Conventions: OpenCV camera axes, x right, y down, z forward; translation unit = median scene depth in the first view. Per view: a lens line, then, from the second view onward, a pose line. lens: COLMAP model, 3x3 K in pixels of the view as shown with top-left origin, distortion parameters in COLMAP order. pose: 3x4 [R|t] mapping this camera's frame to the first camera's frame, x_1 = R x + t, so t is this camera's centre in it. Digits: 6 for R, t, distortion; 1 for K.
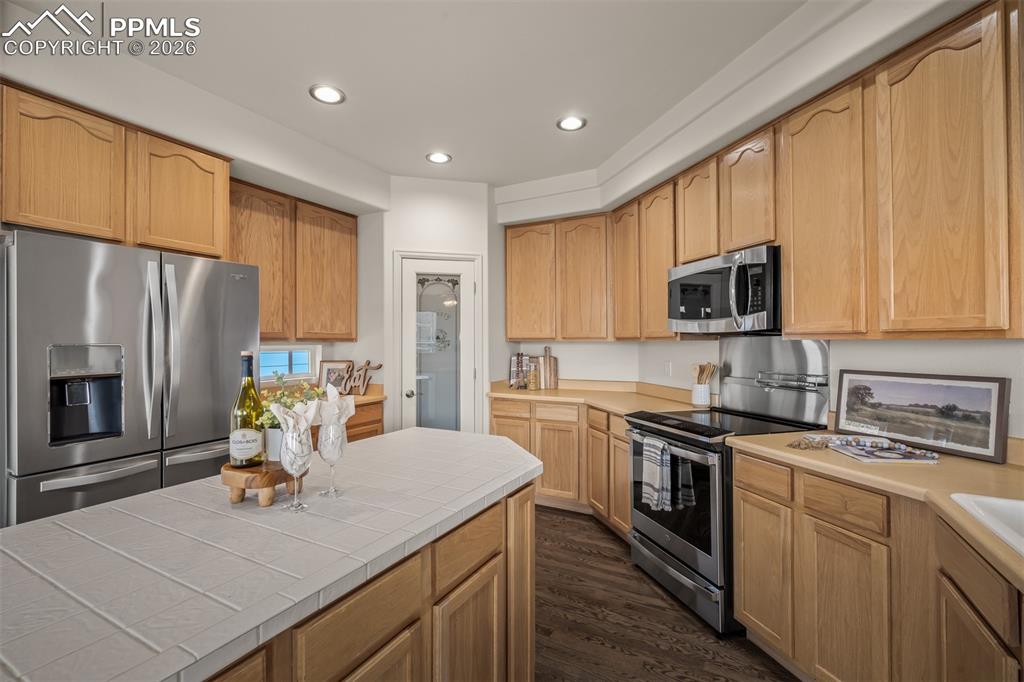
lens RADIAL K [[453.2, 0, 511.6], [0, 453.2, 338.7], [0, 0, 1]] dist [0.001349, 0.000407]
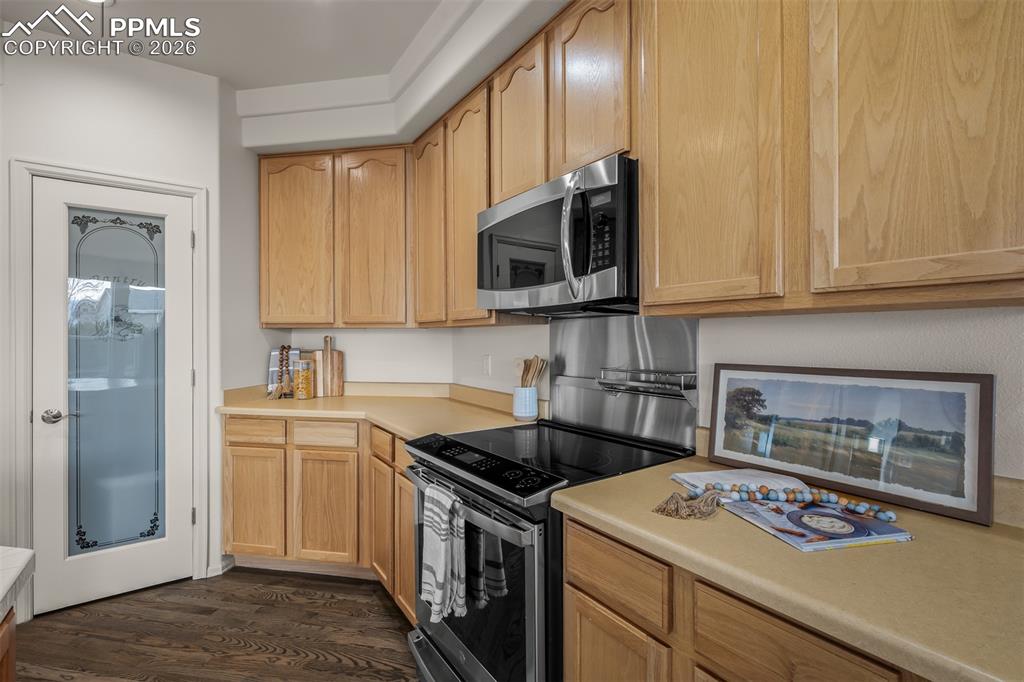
lens RADIAL K [[453.2, 0, 510.5], [0, 453.2, 338.7], [0, 0, 1]] dist [0.001349, 0.000407]
pose [[0.948063, 0.002539, 0.318074, 0.184008], [-0.004978, 0.999964, 0.006854, 0.022604], [-0.318045, -0.008082, 0.948041, 0.366850]]
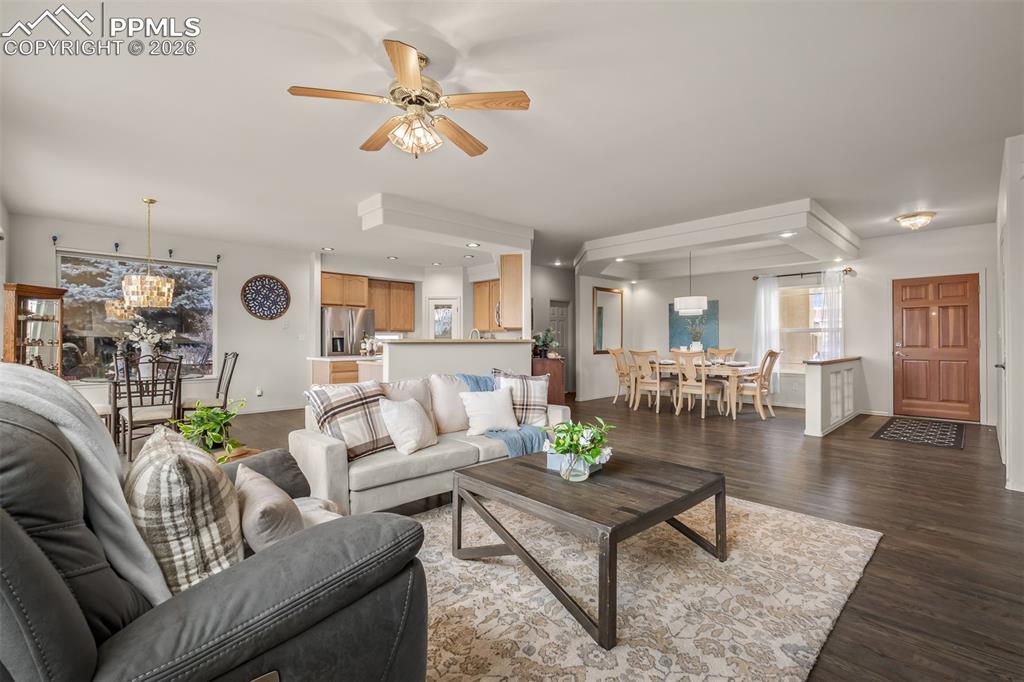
lens RADIAL K [[453.2, 0, 514.4], [0, 453.2, 339.5], [0, 0, 1]] dist [0.001349, 0.000407]
pose [[0.955260, 0.000497, -0.295767, 1.292190], [0.001723, 0.999972, 0.007243, 0.043212], [0.295763, -0.007428, 0.955233, -1.735827]]
